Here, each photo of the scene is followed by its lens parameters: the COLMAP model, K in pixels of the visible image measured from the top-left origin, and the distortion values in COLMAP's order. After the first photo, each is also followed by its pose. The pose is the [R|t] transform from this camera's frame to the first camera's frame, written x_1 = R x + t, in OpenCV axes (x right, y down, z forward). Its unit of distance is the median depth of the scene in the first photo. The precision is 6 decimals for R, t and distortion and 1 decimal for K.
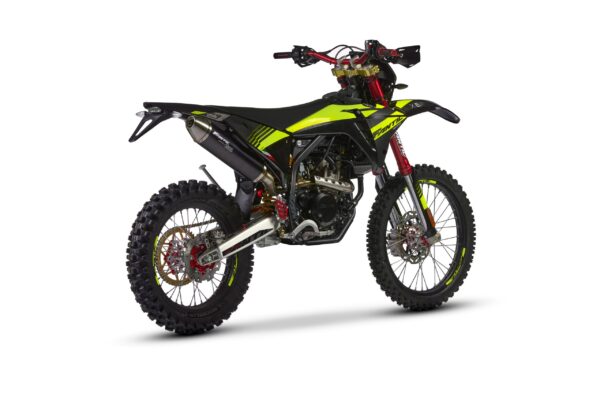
lens RADIAL K [[2544.2, 0, 300.0], [0, 2544.2, 200.0], [0, 0, 1]] dist [0.036620, -0.063190]
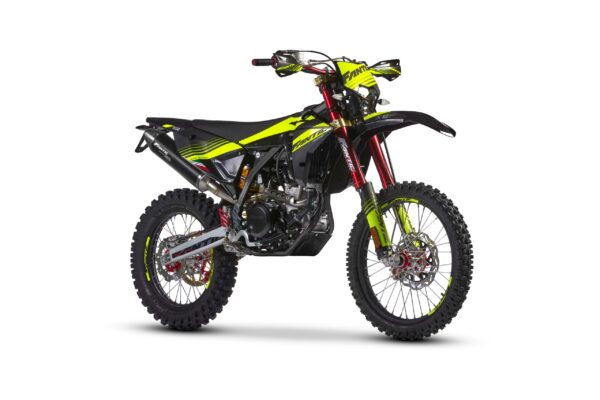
lens RADIAL K [[2544.2, 0, 300.0], [0, 2544.2, 200.0], [0, 0, 1]] dist [0.036620, -0.063190]
pose [[0.077973, 0.005287, -0.996941, 0.999669], [-0.053213, 0.998583, 0.001134, -0.006427], [0.995534, 0.052961, 0.078144, 0.922863]]
